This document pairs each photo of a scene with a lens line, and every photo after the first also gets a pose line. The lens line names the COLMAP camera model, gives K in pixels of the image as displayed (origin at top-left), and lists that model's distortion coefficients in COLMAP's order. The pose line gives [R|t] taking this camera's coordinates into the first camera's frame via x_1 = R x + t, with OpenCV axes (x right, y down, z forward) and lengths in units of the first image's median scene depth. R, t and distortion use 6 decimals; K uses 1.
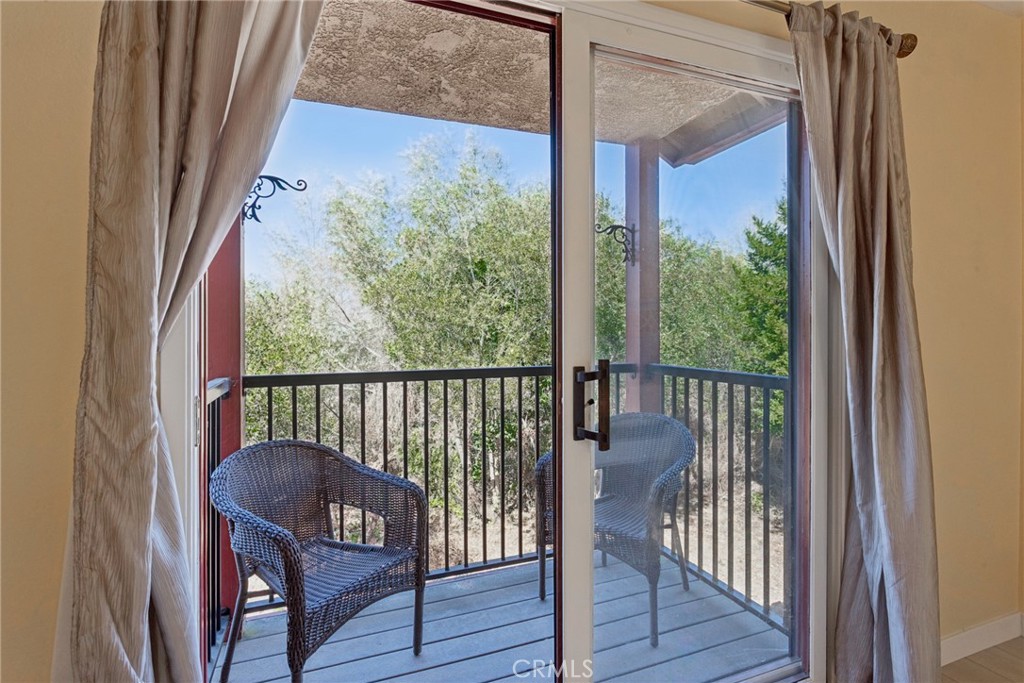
lens RADIAL K [[496.1, 0, 509.2], [0, 496.1, 333.5], [0, 0, 1]] dist [-0.013366, 0.004369]
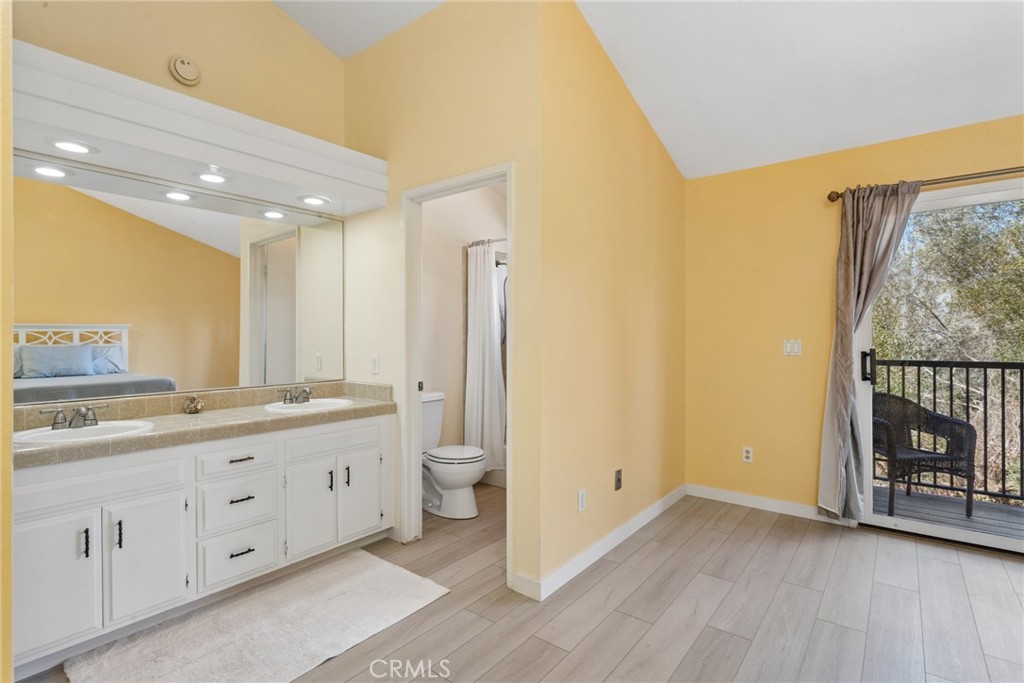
lens RADIAL K [[496.1, 0, 511.8], [0, 496.1, 341.0], [0, 0, 1]] dist [-0.013366, 0.004369]
pose [[0.504982, -0.001530, -0.863129, 0.491955], [-0.000429, 0.999998, -0.002023, 0.016602], [0.863130, 0.001392, 0.504980, -1.267061]]
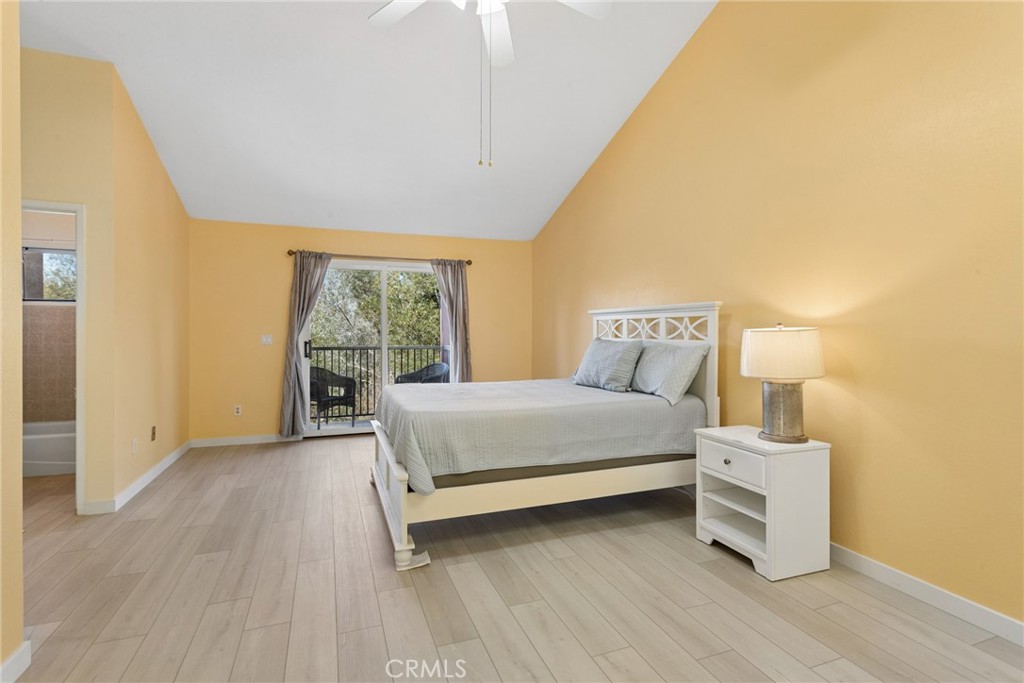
lens RADIAL K [[493.5, 0, 514.0], [0, 493.5, 338.6], [0, 0, 1]] dist [-0.004562, -0.000440]
pose [[0.999942, 0.000055, -0.010794, 0.934835], [-0.000042, 0.999999, 0.001205, 0.025106], [0.010794, -0.001204, 0.999941, -2.339158]]
